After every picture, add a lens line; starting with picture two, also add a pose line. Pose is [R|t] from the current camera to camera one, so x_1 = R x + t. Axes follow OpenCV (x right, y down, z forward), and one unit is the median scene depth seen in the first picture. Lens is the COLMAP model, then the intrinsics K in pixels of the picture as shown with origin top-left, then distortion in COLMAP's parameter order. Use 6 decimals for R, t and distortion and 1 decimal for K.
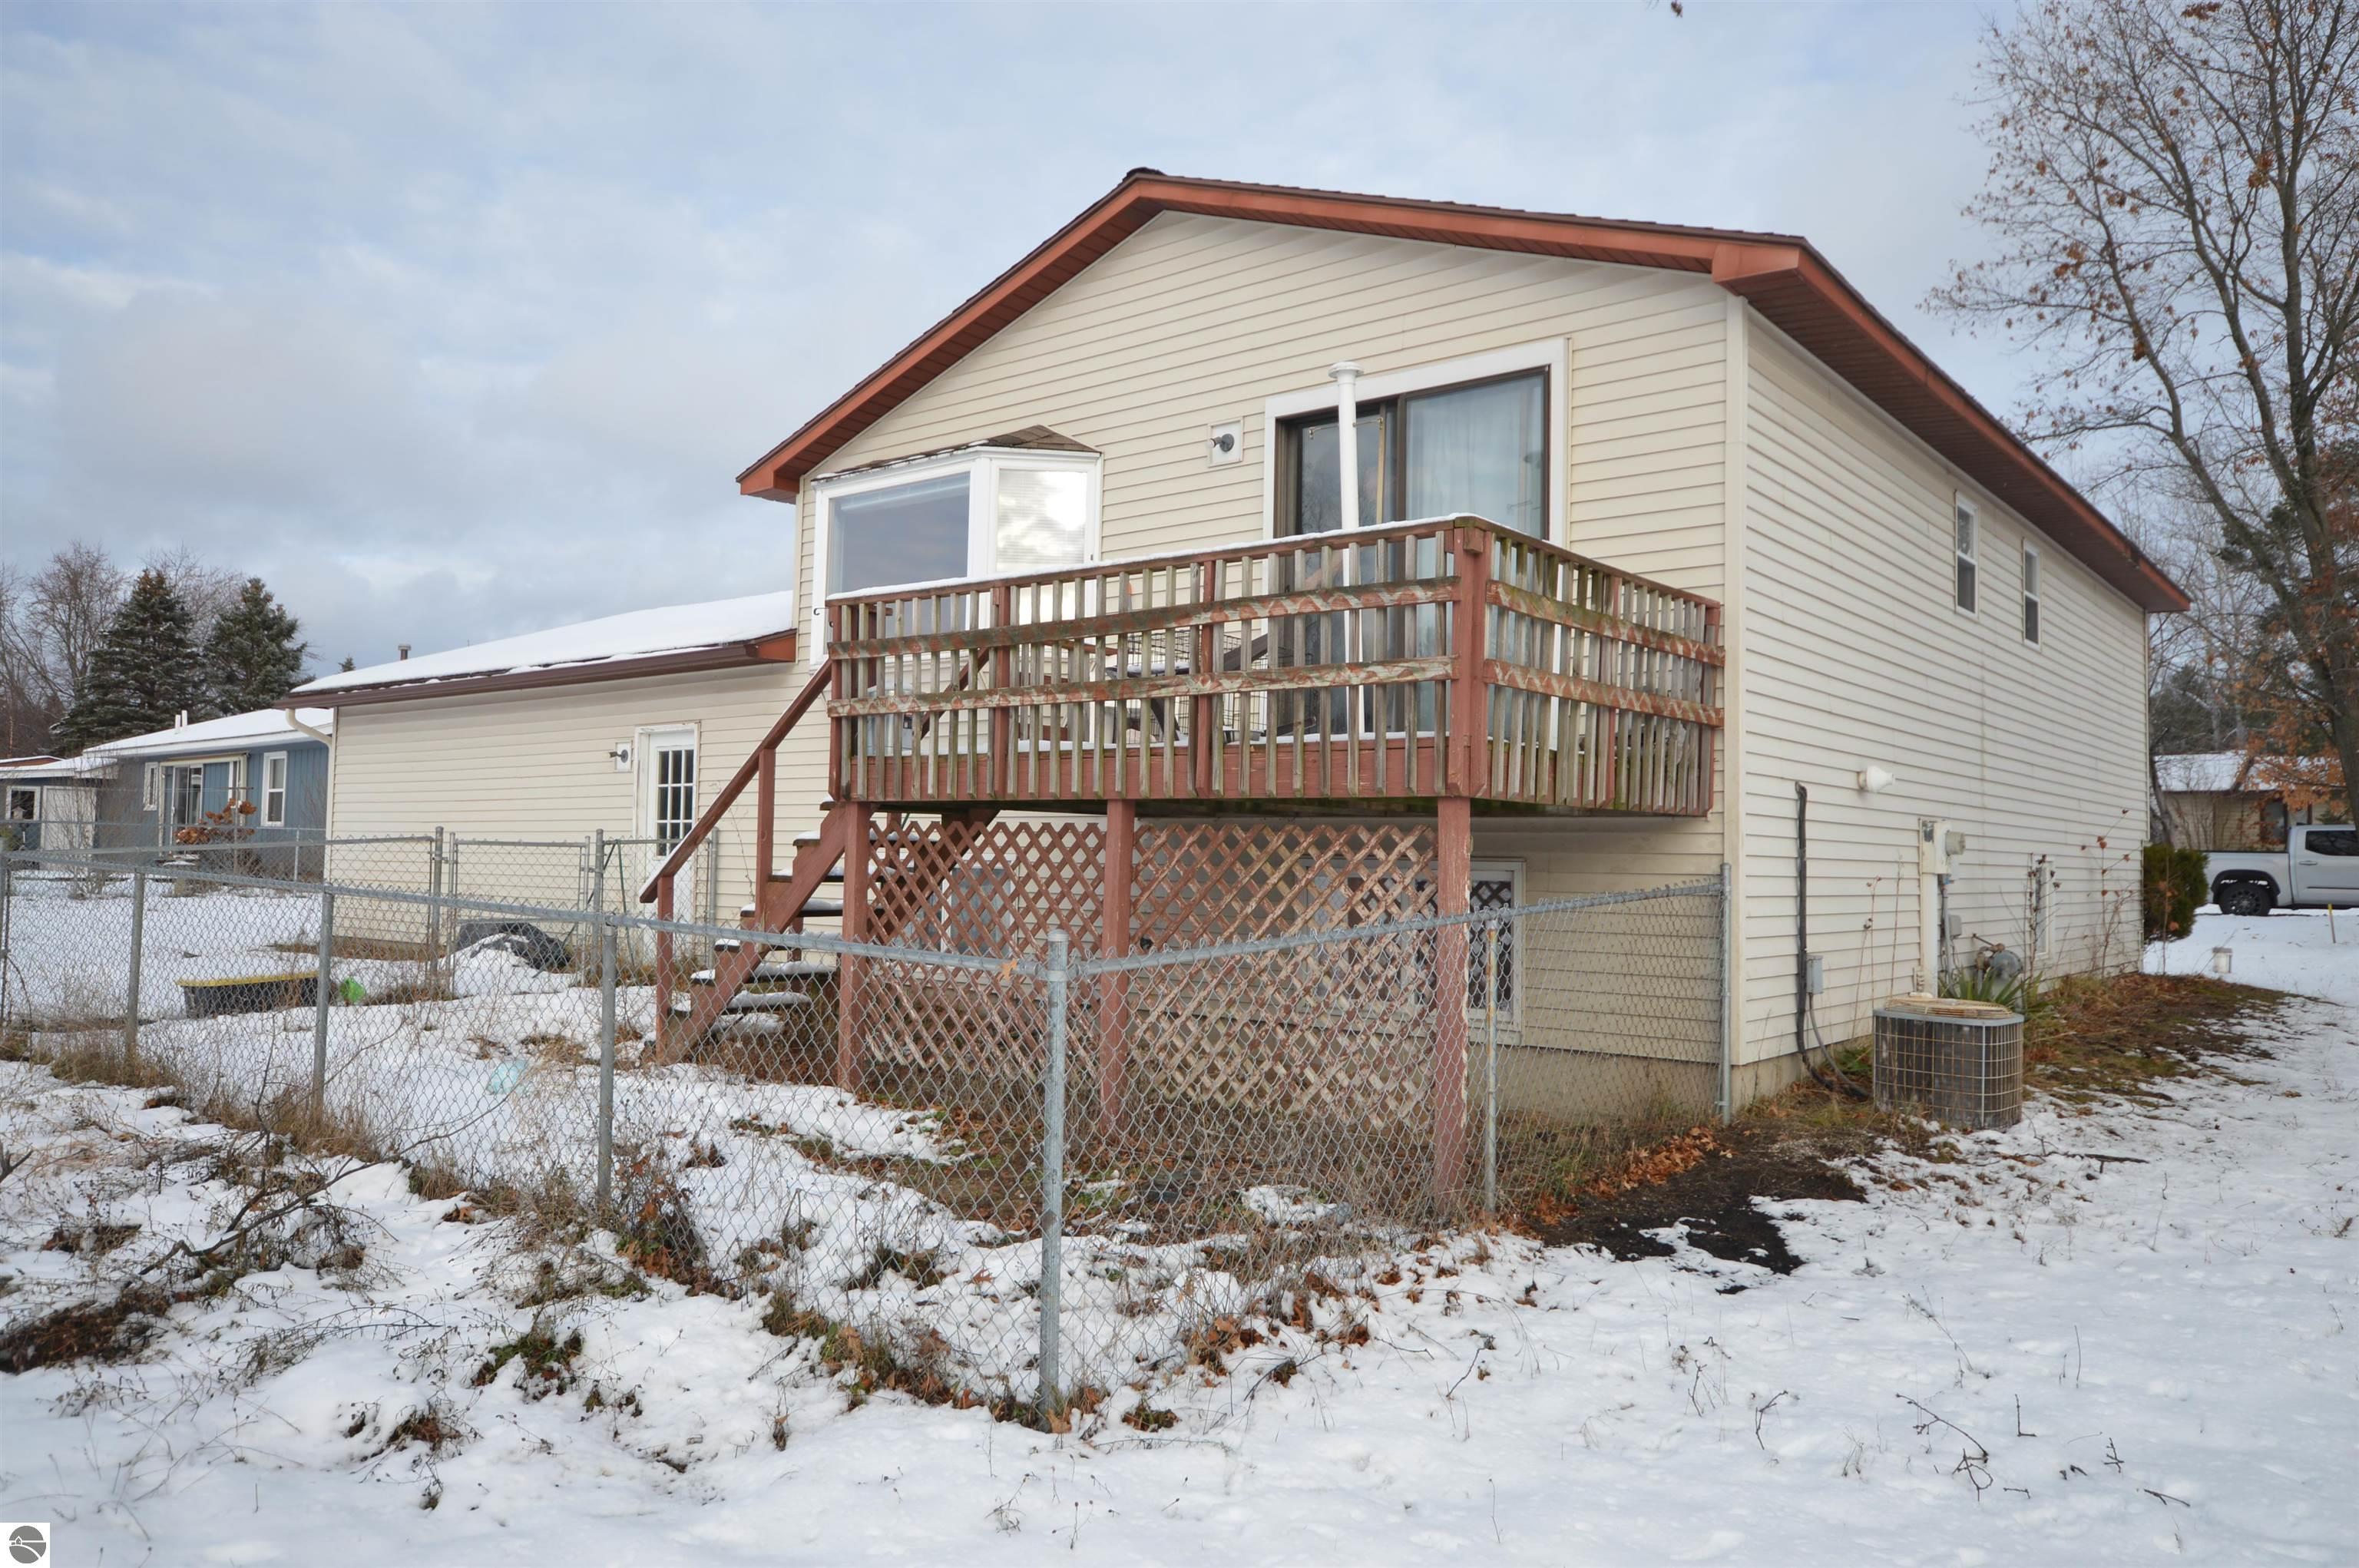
lens RADIAL K [[1570.2, 0, 1179.5], [0, 1570.2, 784.0], [0, 0, 1]] dist [0.001780, 0.030908]
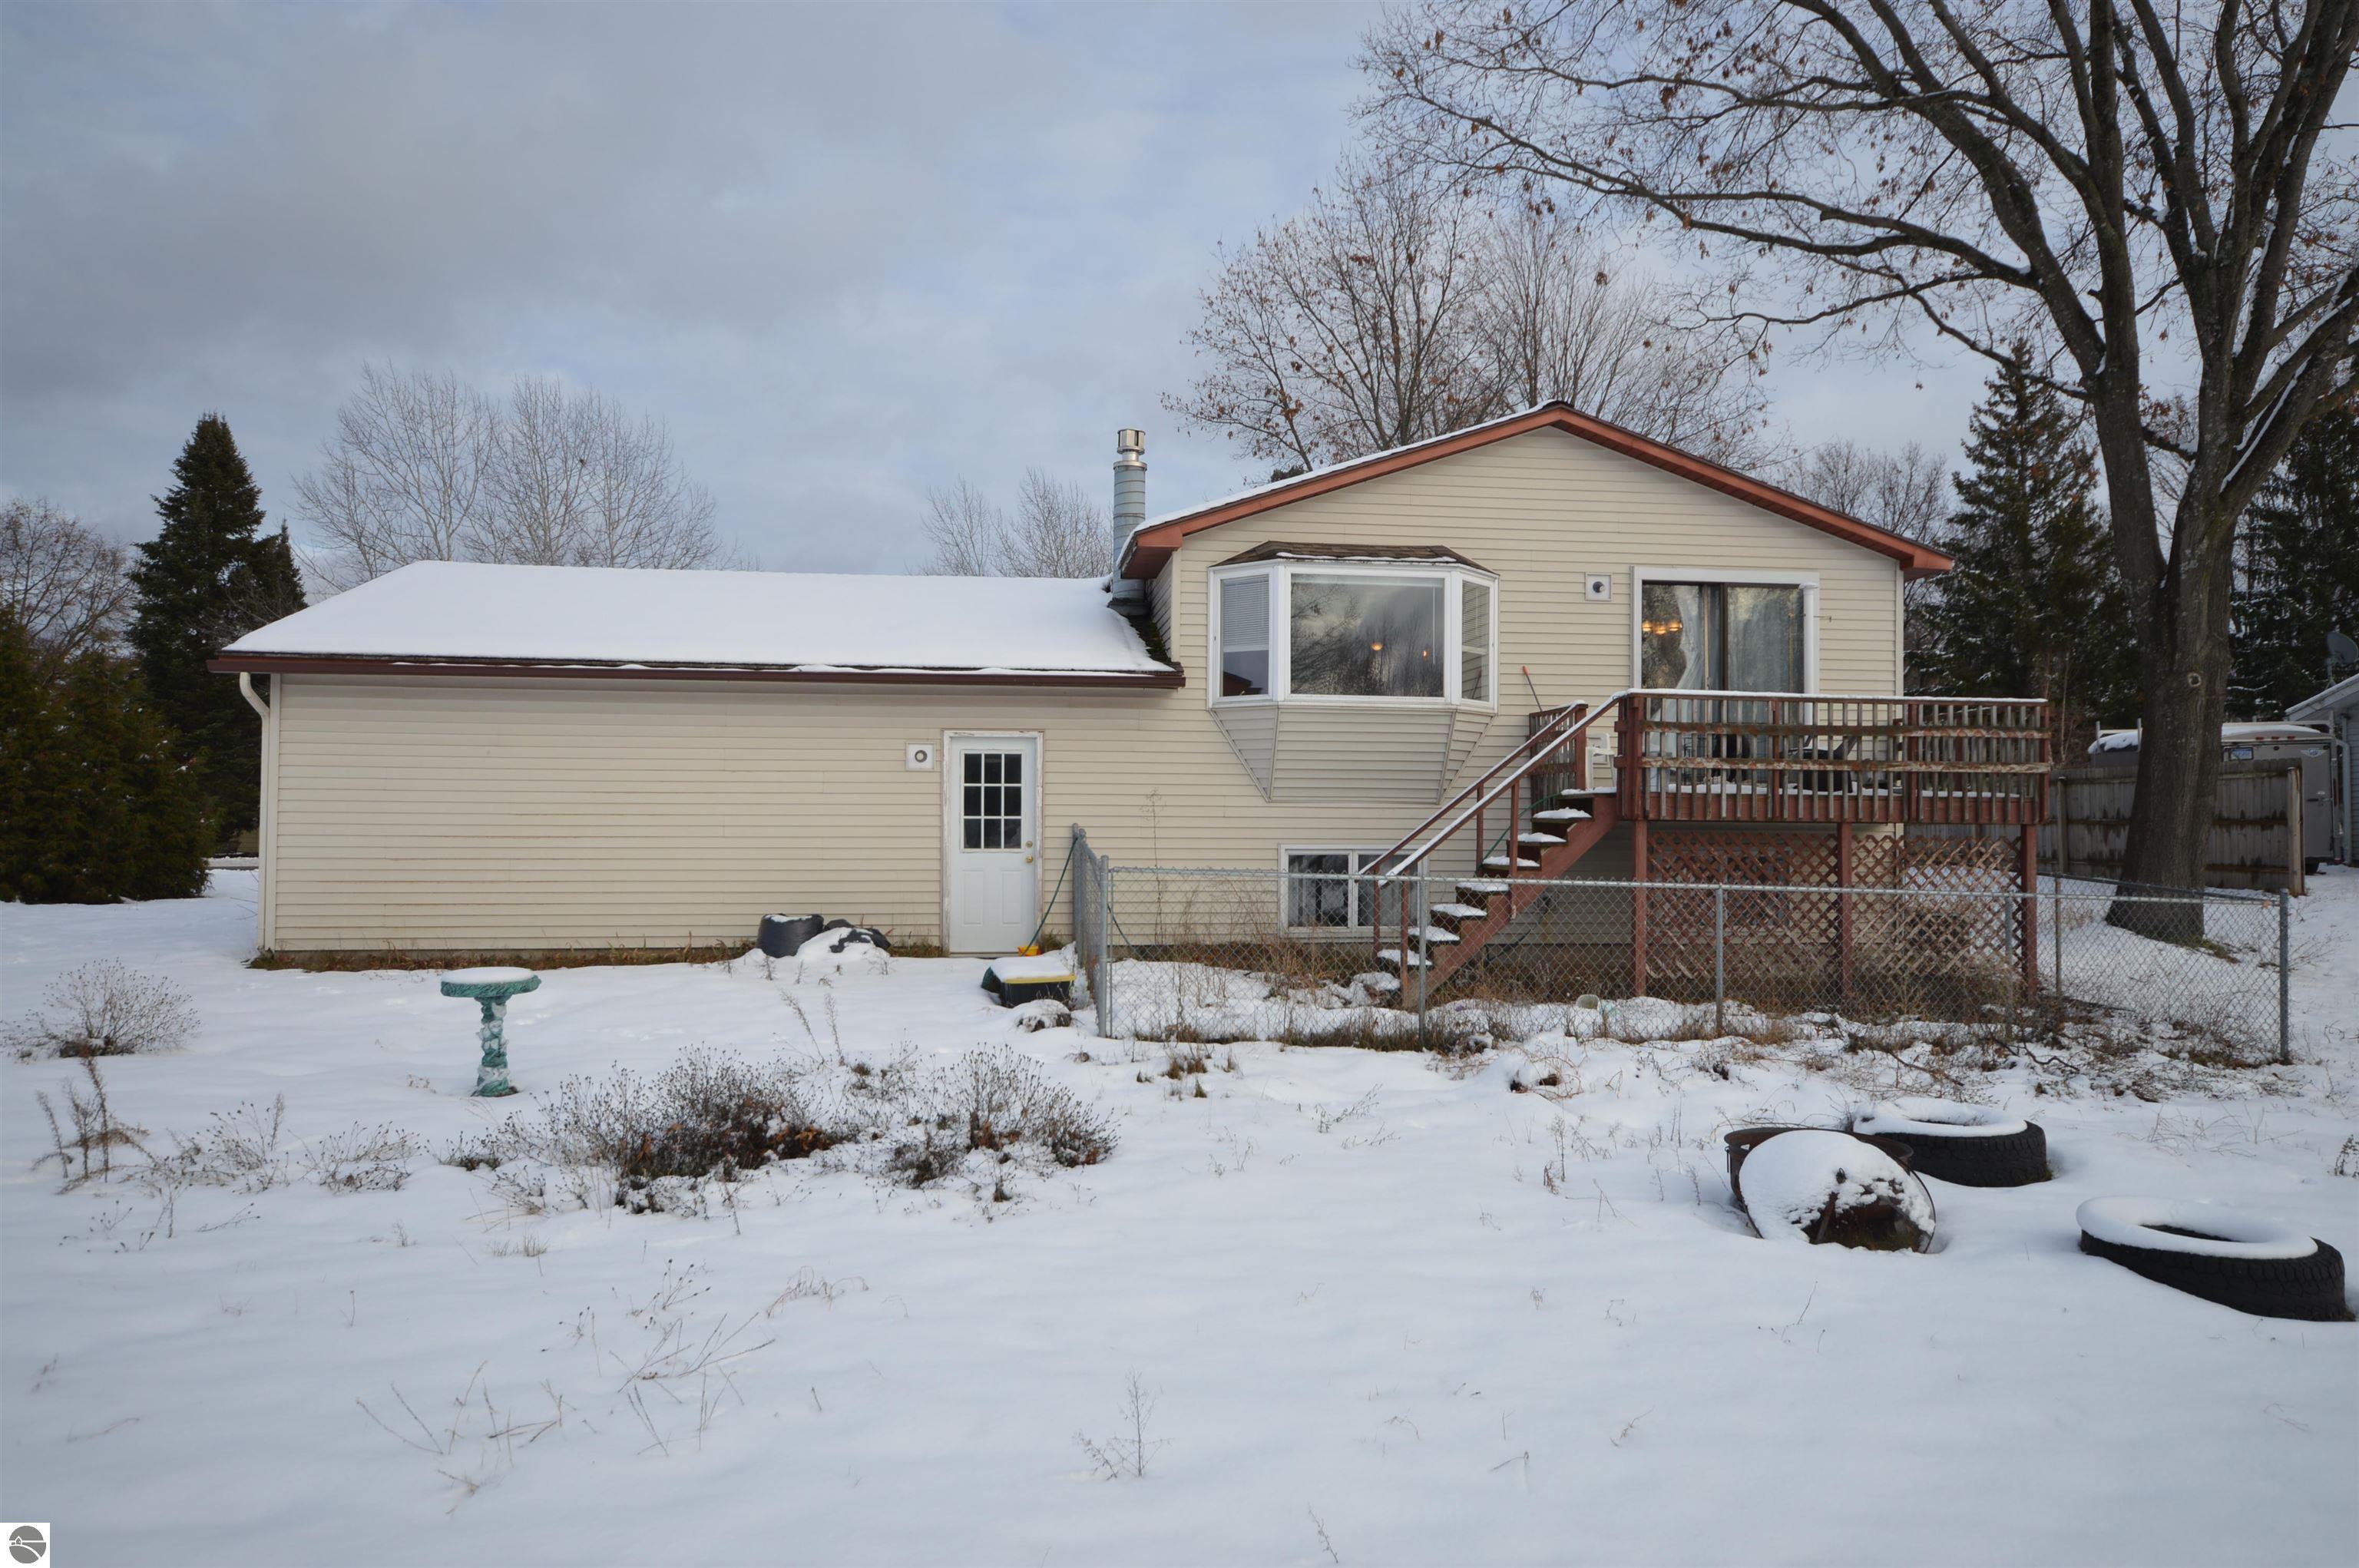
lens RADIAL K [[1570.2, 0, 1179.5], [0, 1570.2, 784.0], [0, 0, 1]] dist [0.001780, 0.030908]
pose [[0.692094, 0.010293, 0.721734, -1.038599], [-0.030769, 0.999410, 0.015251, -0.021033], [-0.721151, -0.032762, 0.692003, 0.143767]]
